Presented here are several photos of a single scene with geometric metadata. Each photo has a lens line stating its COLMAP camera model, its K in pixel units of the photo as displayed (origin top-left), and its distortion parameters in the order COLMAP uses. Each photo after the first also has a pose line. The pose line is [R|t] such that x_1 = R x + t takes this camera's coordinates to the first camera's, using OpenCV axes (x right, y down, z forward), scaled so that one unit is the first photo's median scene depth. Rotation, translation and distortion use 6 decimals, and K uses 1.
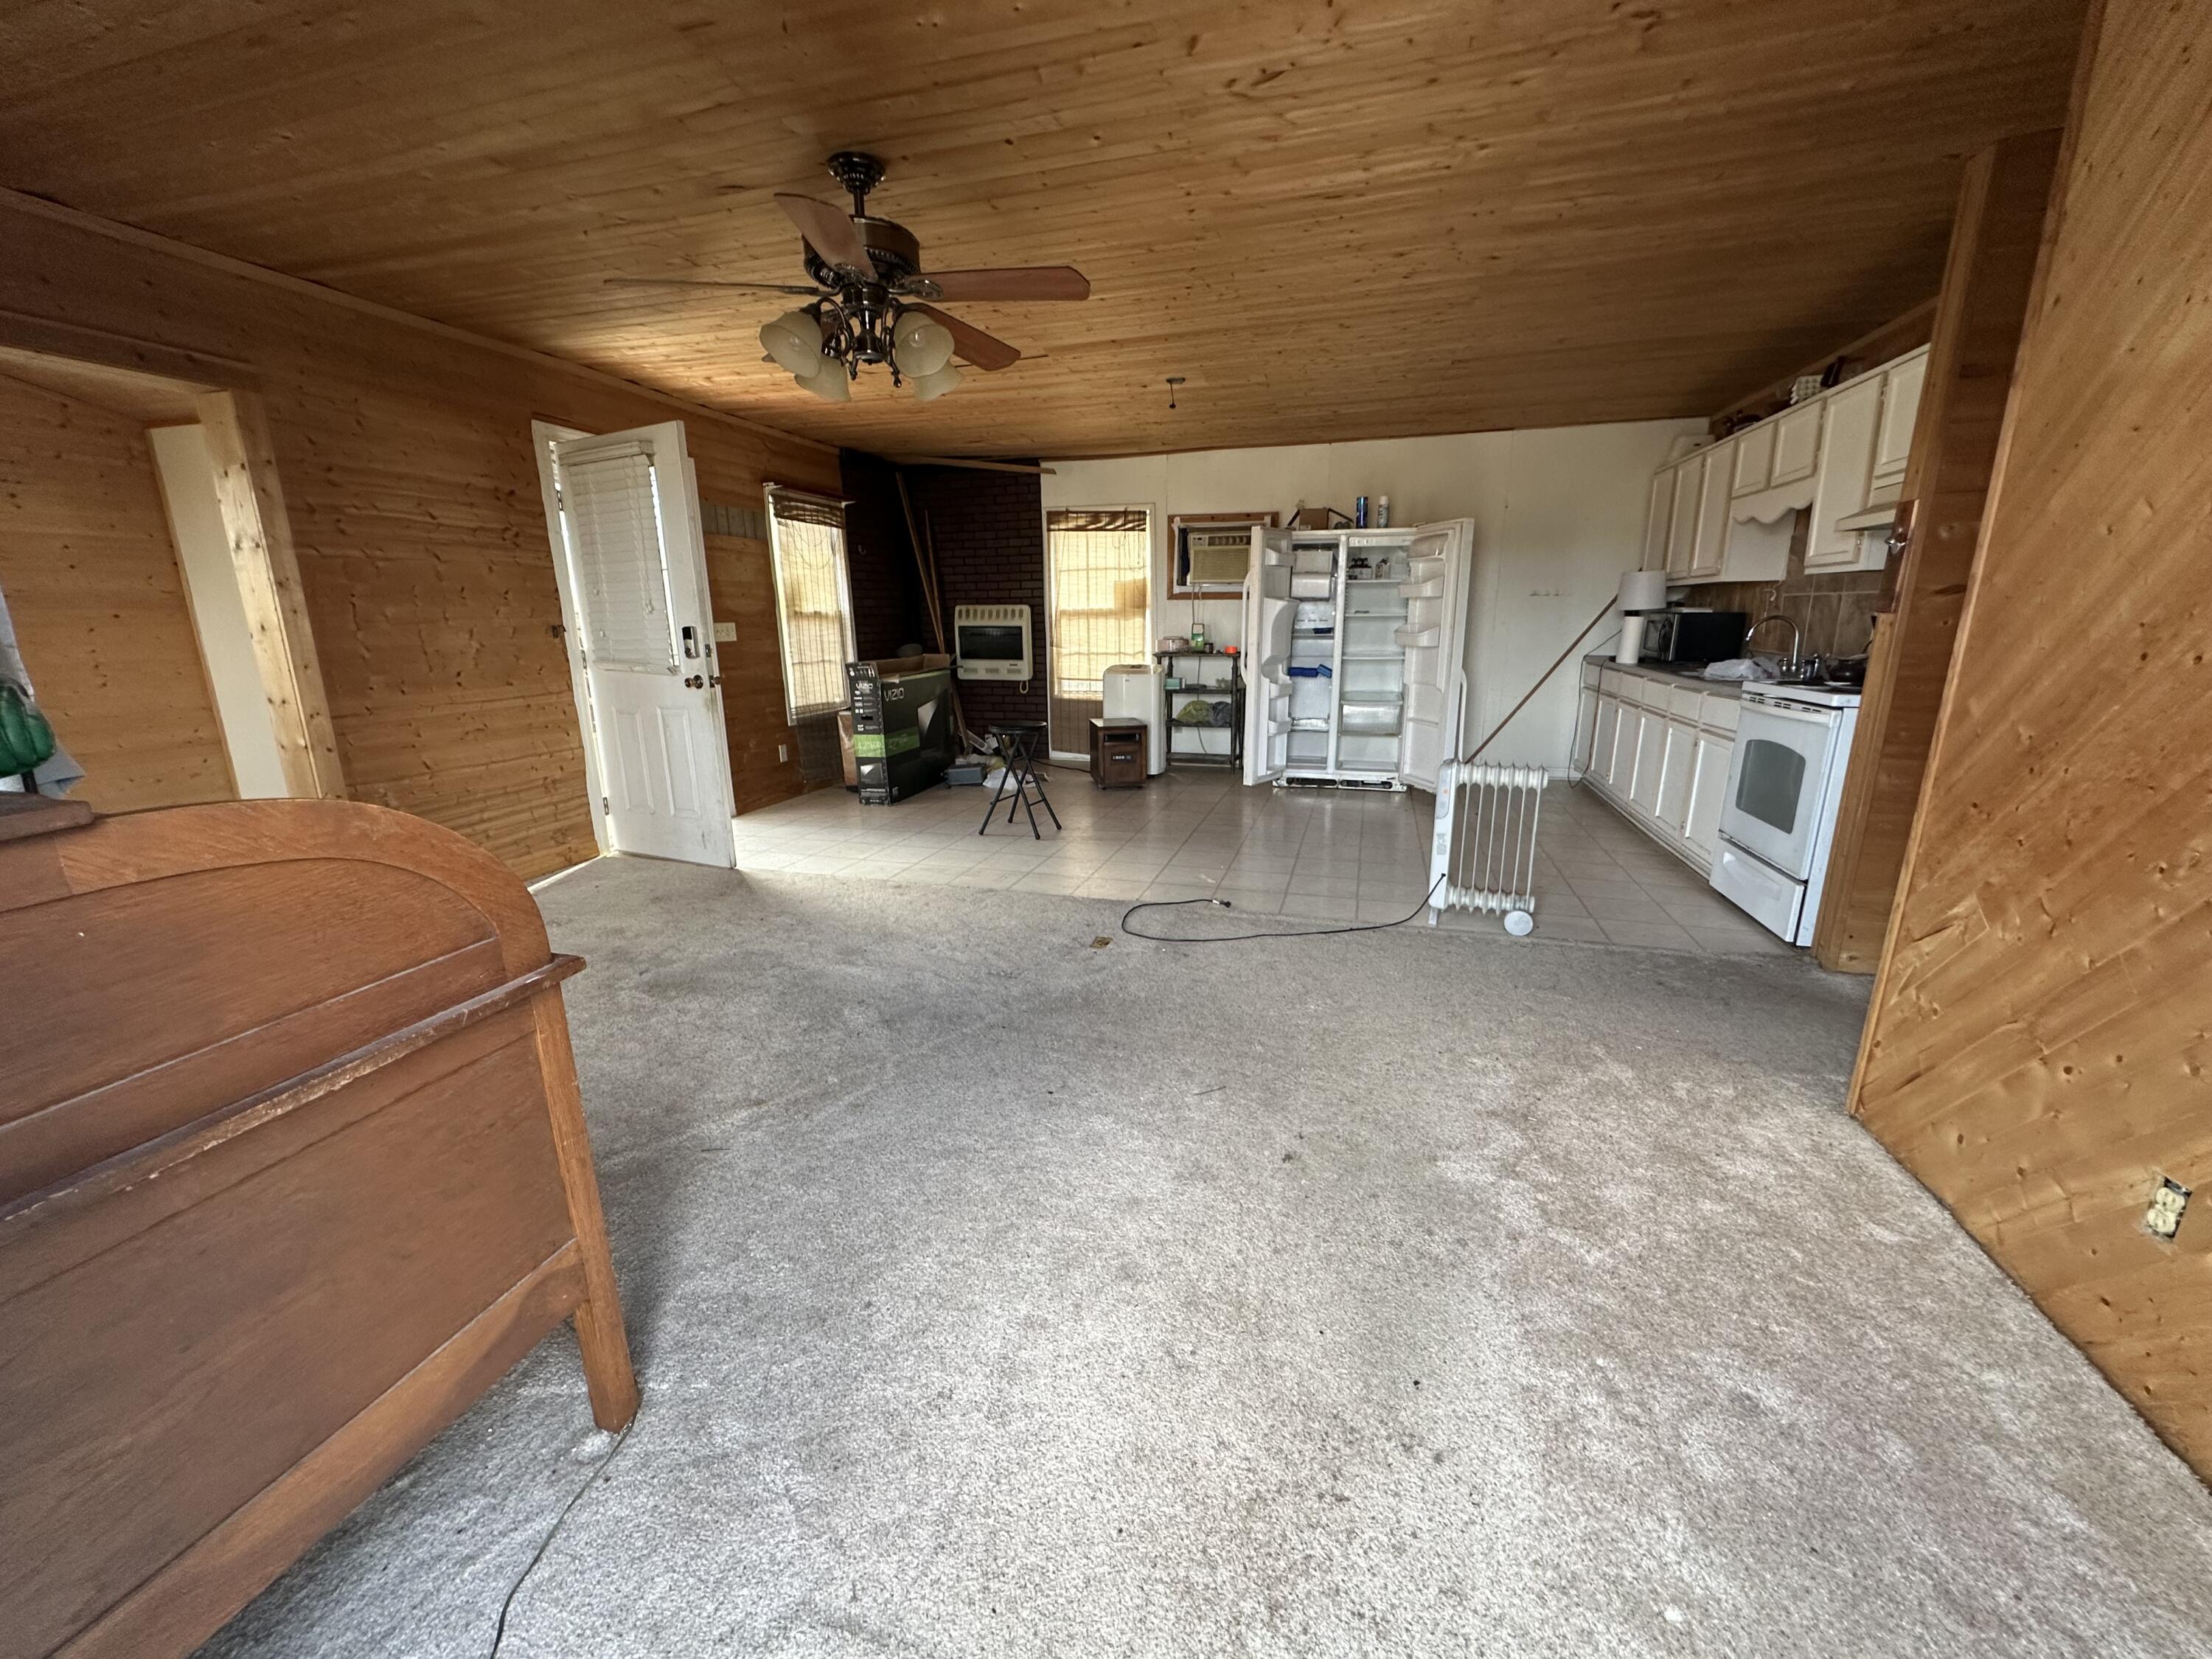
lens RADIAL K [[880.1, 0, 1103.7], [0, 880.1, 834.8], [0, 0, 1]] dist [-0.002446, 0.000395]
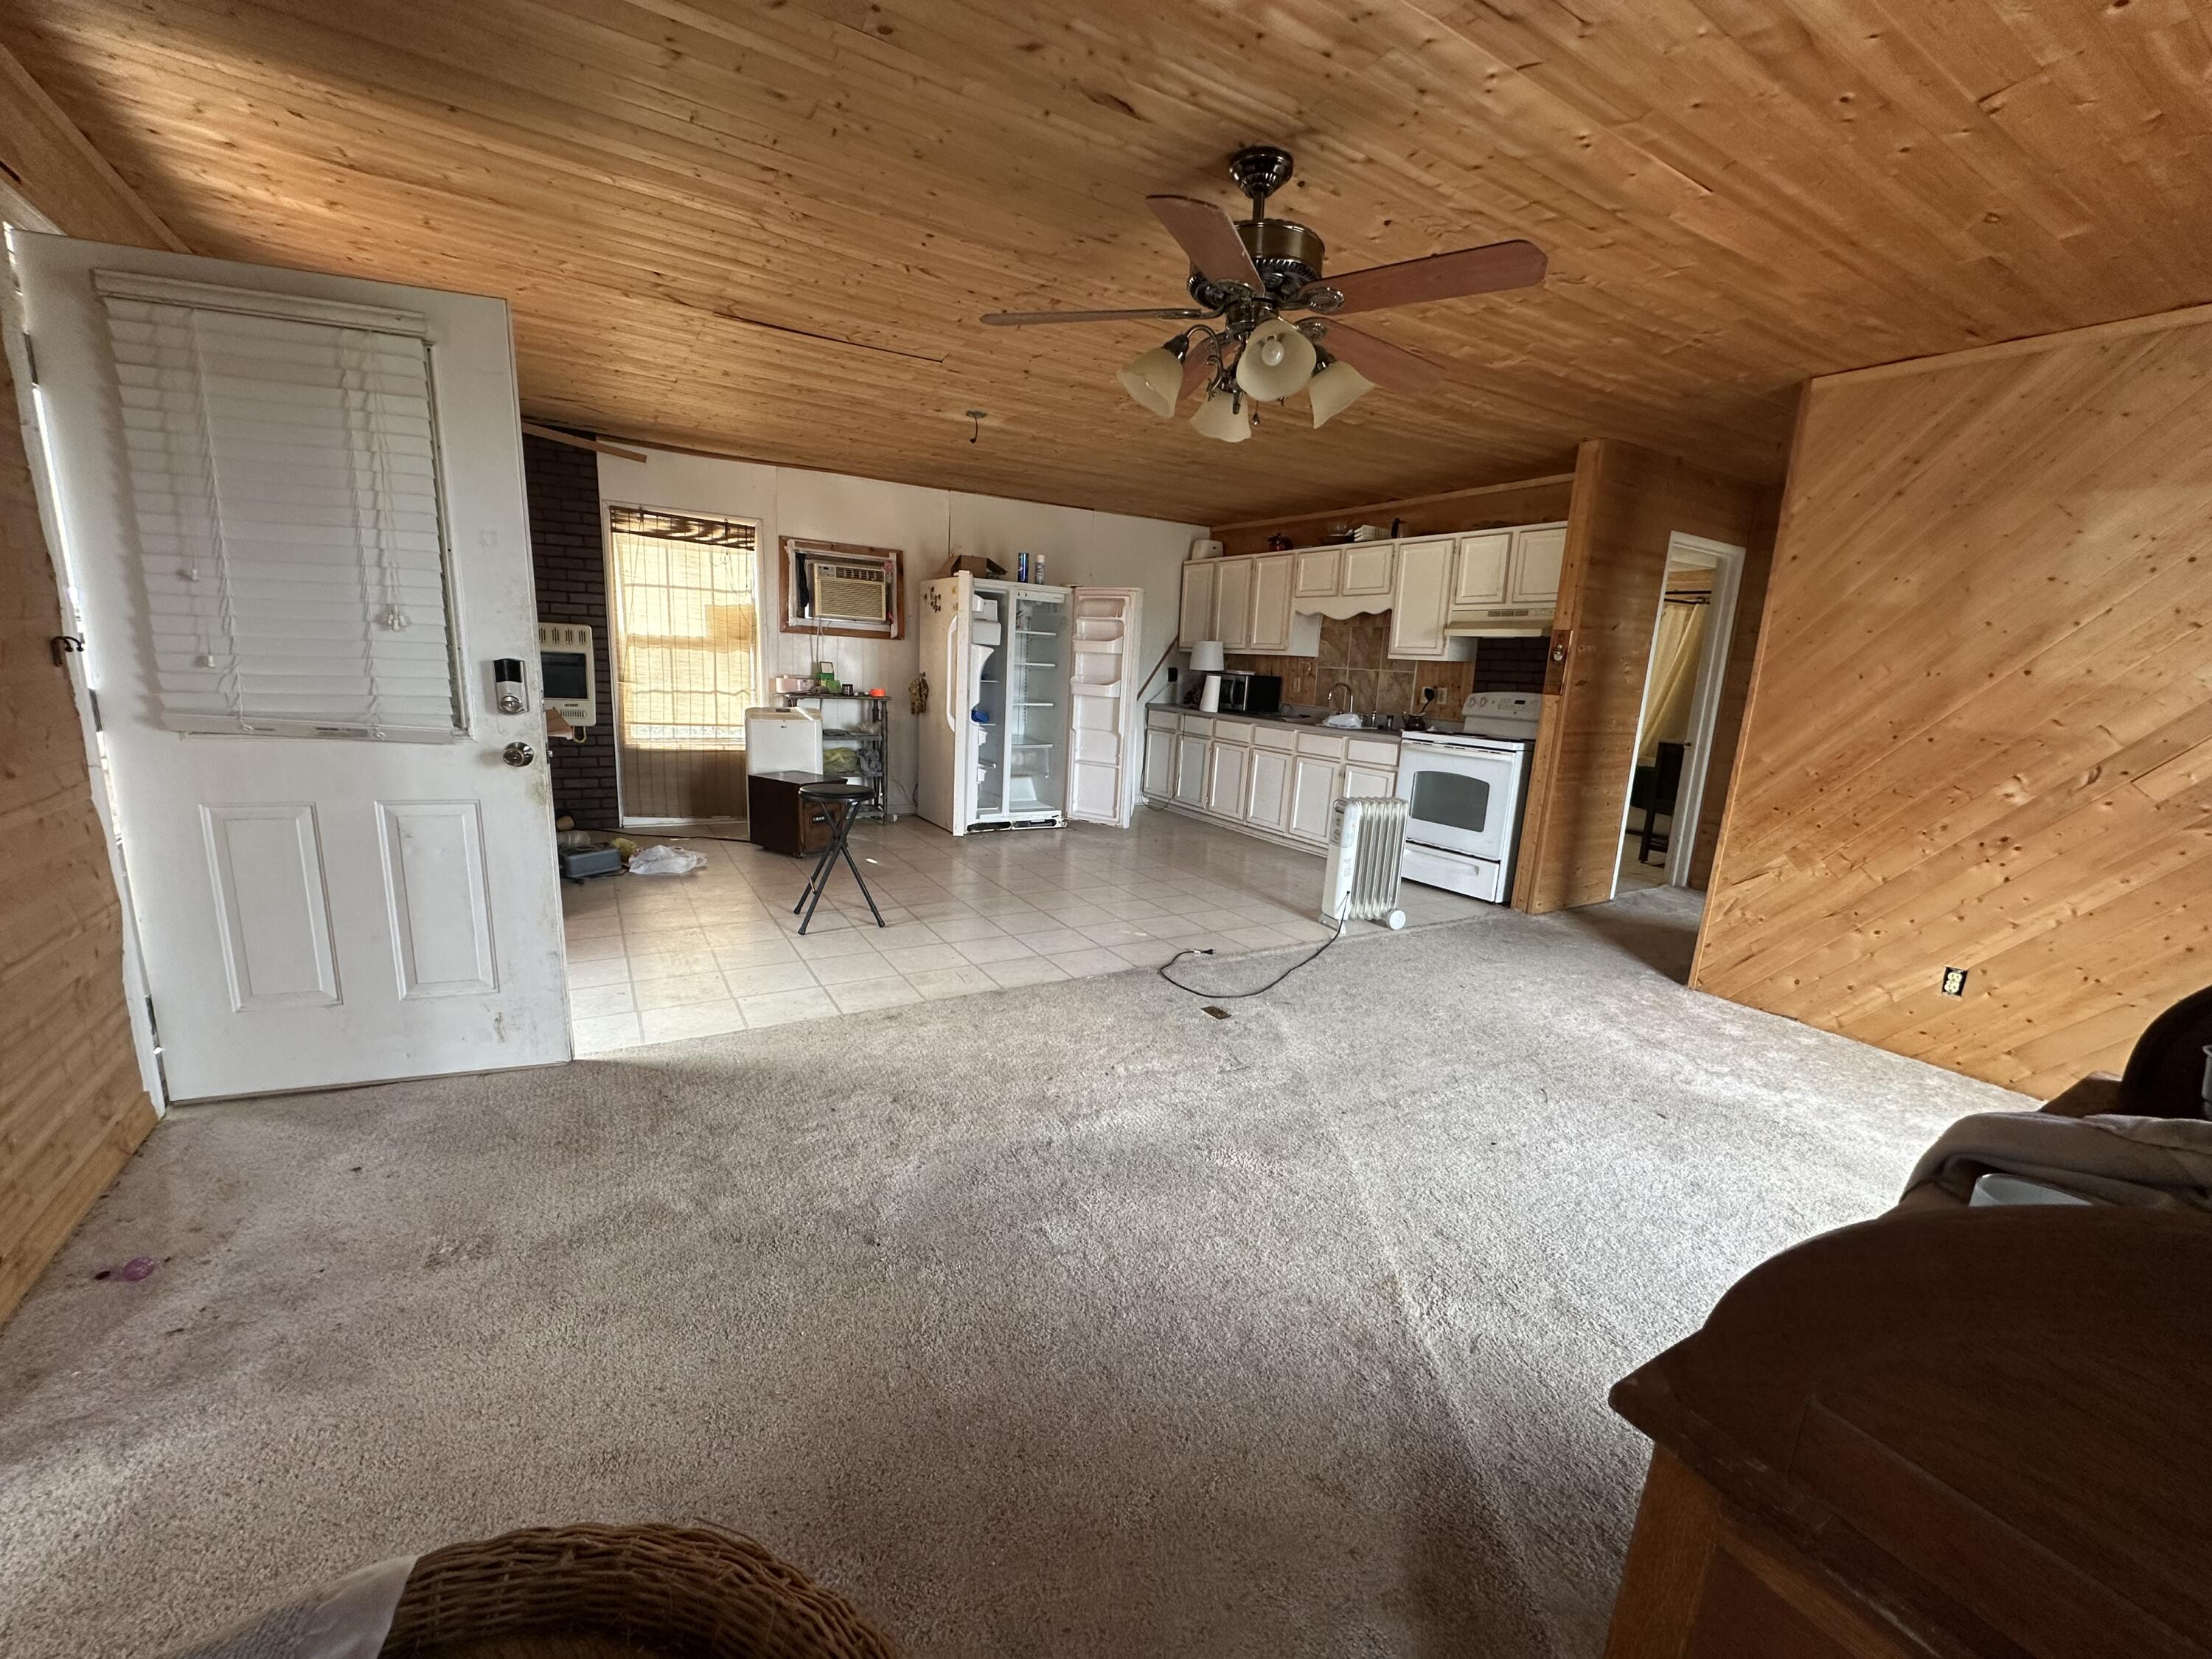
lens RADIAL K [[880.1, 0, 1102.6], [0, 880.1, 836.1], [0, 0, 1]] dist [-0.002446, 0.000395]
pose [[0.679192, -0.101351, 0.726929, -0.549498], [0.121694, 0.992262, 0.024642, -0.078215], [-0.723802, 0.071726, 0.686270, 0.293593]]
